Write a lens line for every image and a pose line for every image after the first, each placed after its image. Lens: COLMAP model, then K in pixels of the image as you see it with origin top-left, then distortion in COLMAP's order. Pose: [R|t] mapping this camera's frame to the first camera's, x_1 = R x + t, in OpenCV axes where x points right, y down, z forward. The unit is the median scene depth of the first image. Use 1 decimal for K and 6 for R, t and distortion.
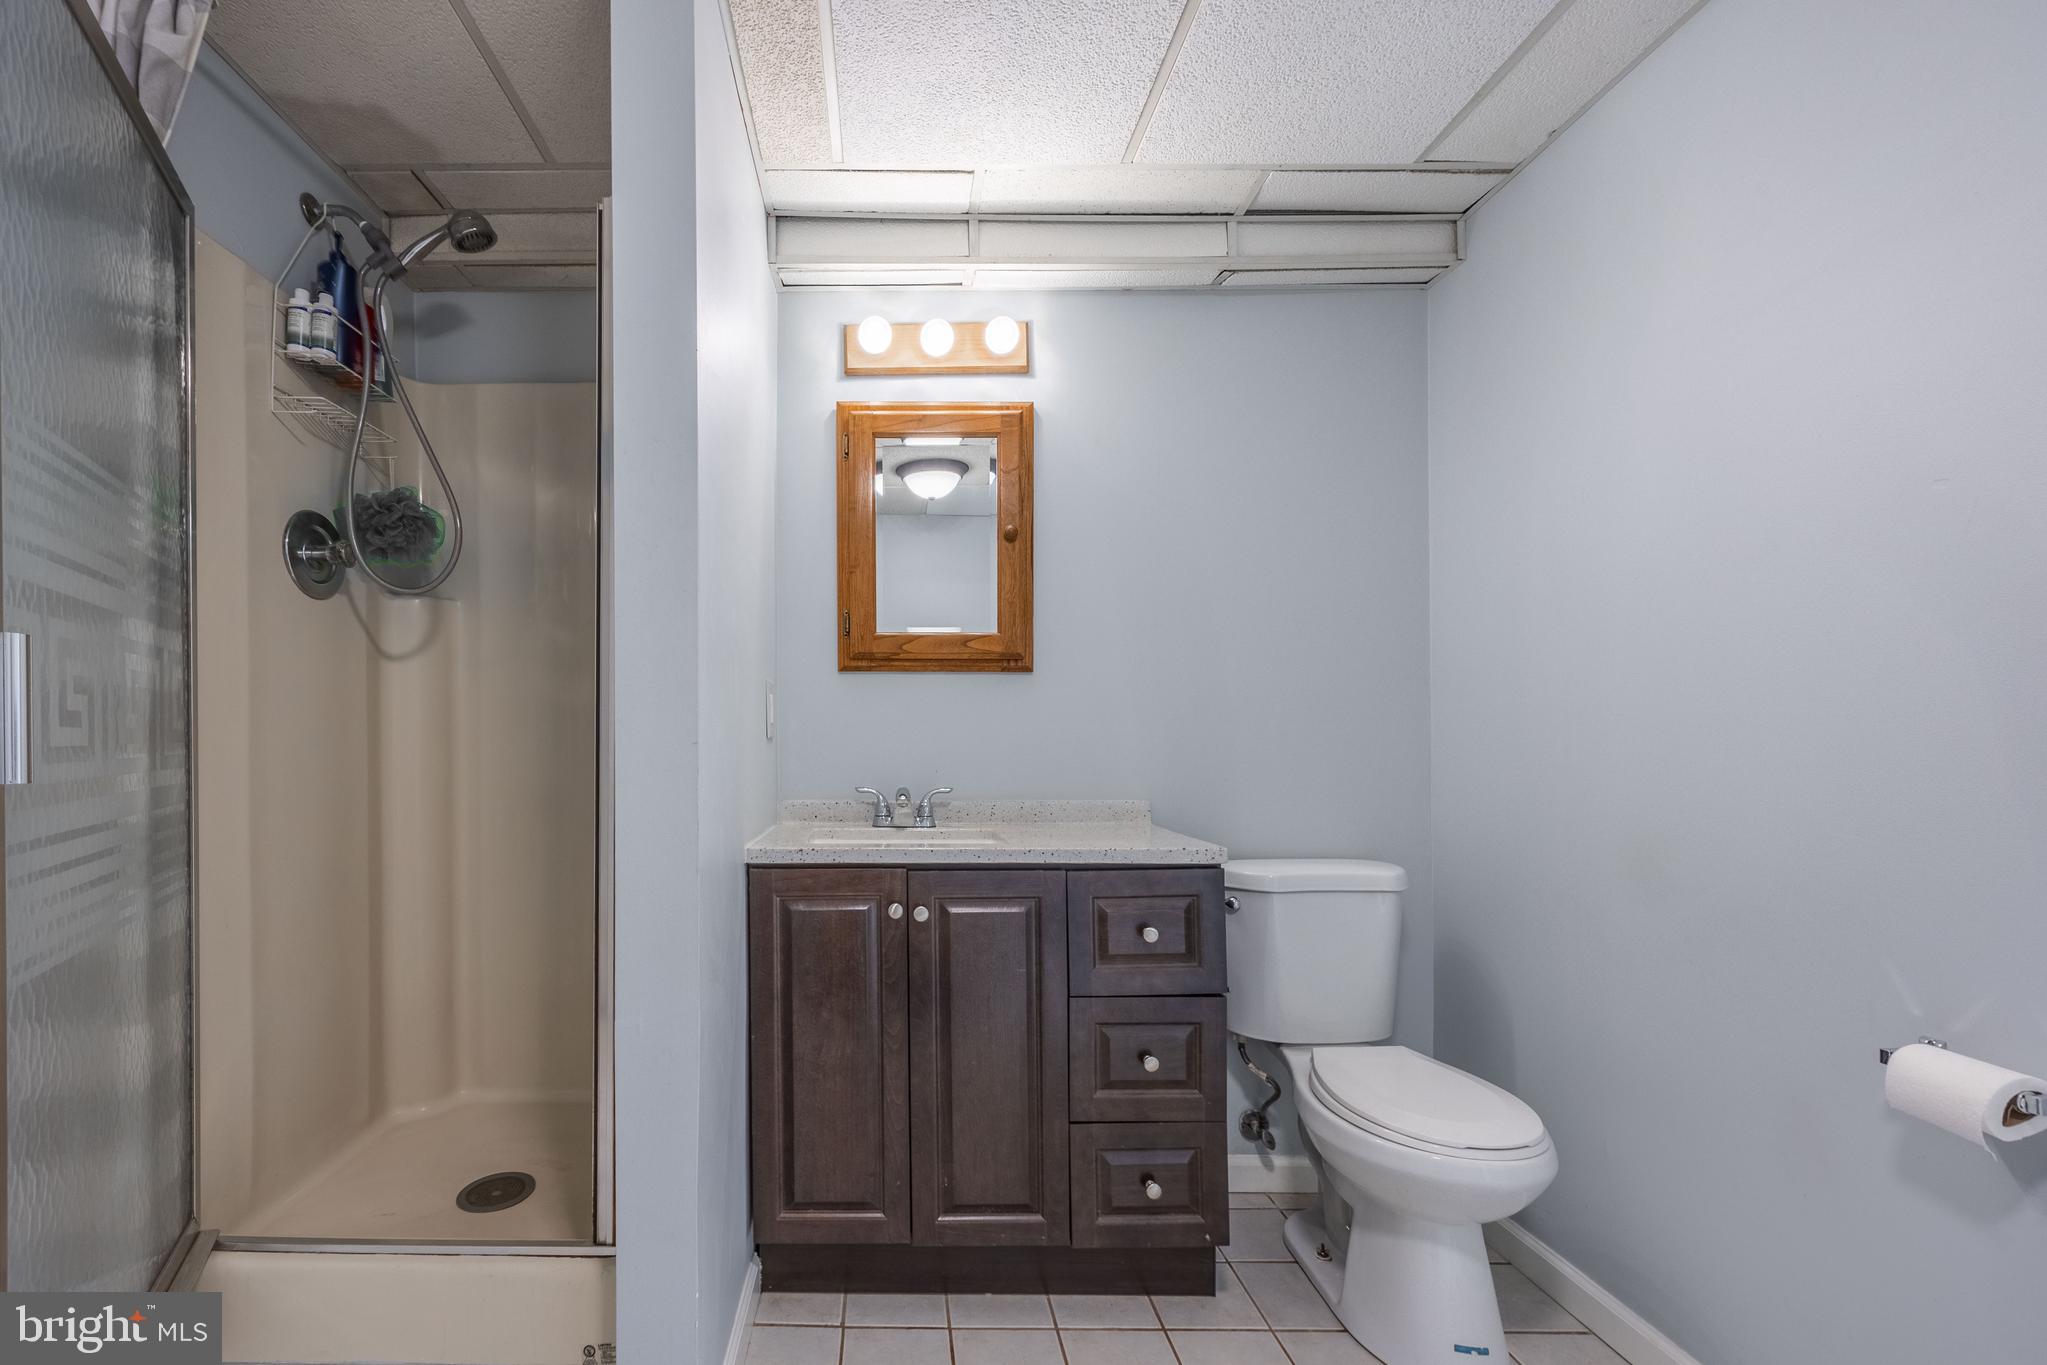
lens RADIAL K [[874.4, 0, 1018.9], [0, 874.4, 716.7], [0, 0, 1]] dist [0.001627, 0.000202]
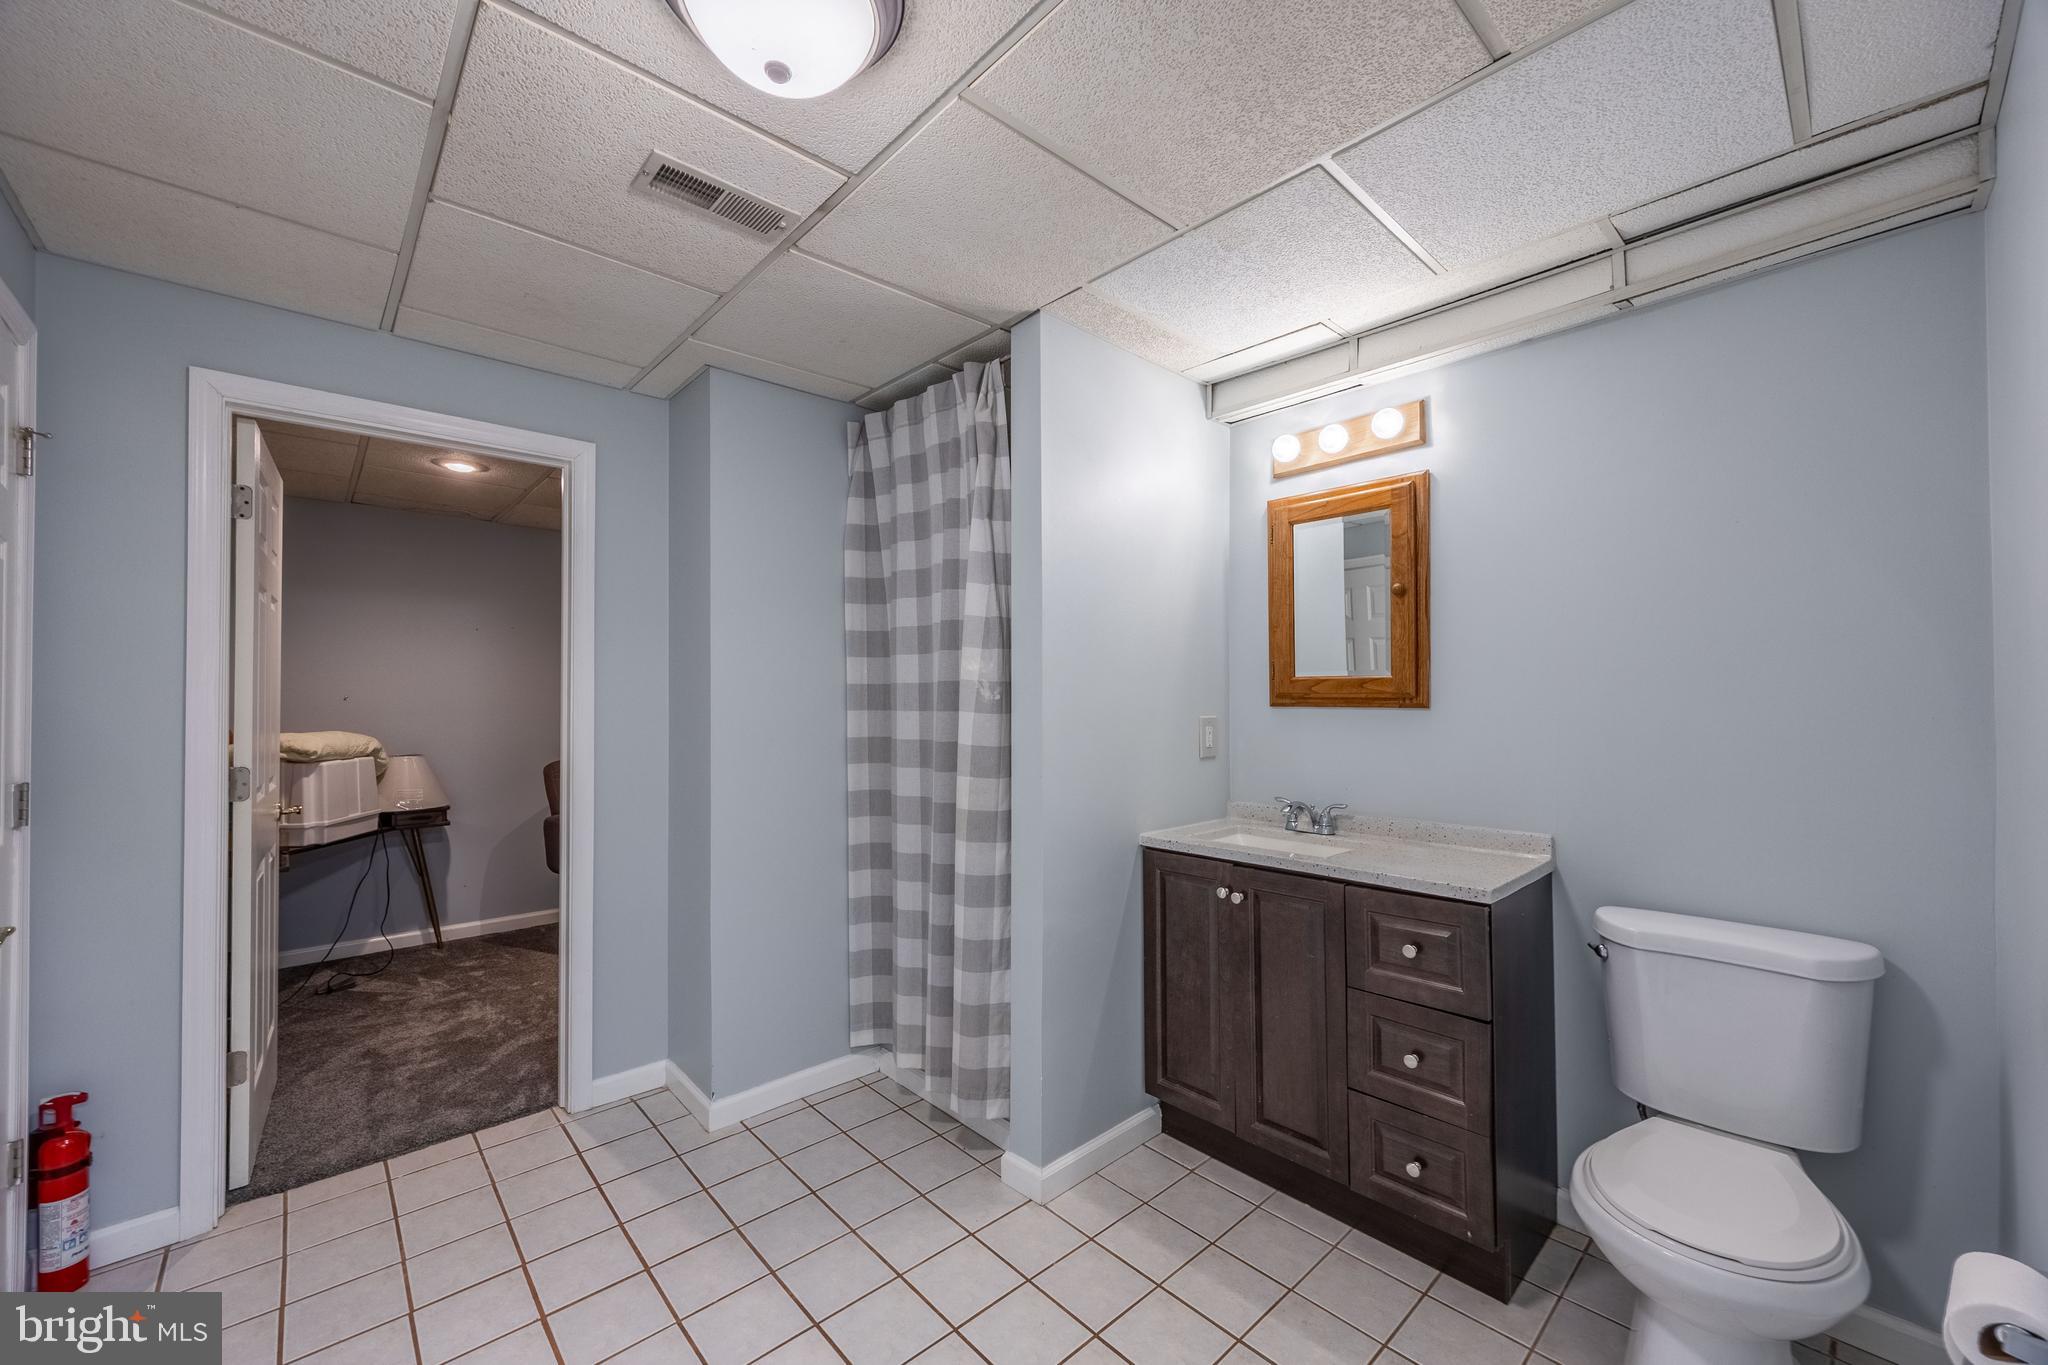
lens RADIAL K [[797.0, 0, 1024.2], [0, 797.0, 686.3], [0, 0, 1]] dist [-0.000189, -0.000157]
pose [[0.685674, -0.010338, -0.727836, 0.429499], [0.002574, 0.999927, -0.011778, -0.072259], [0.727905, 0.006202, 0.685650, -0.089836]]
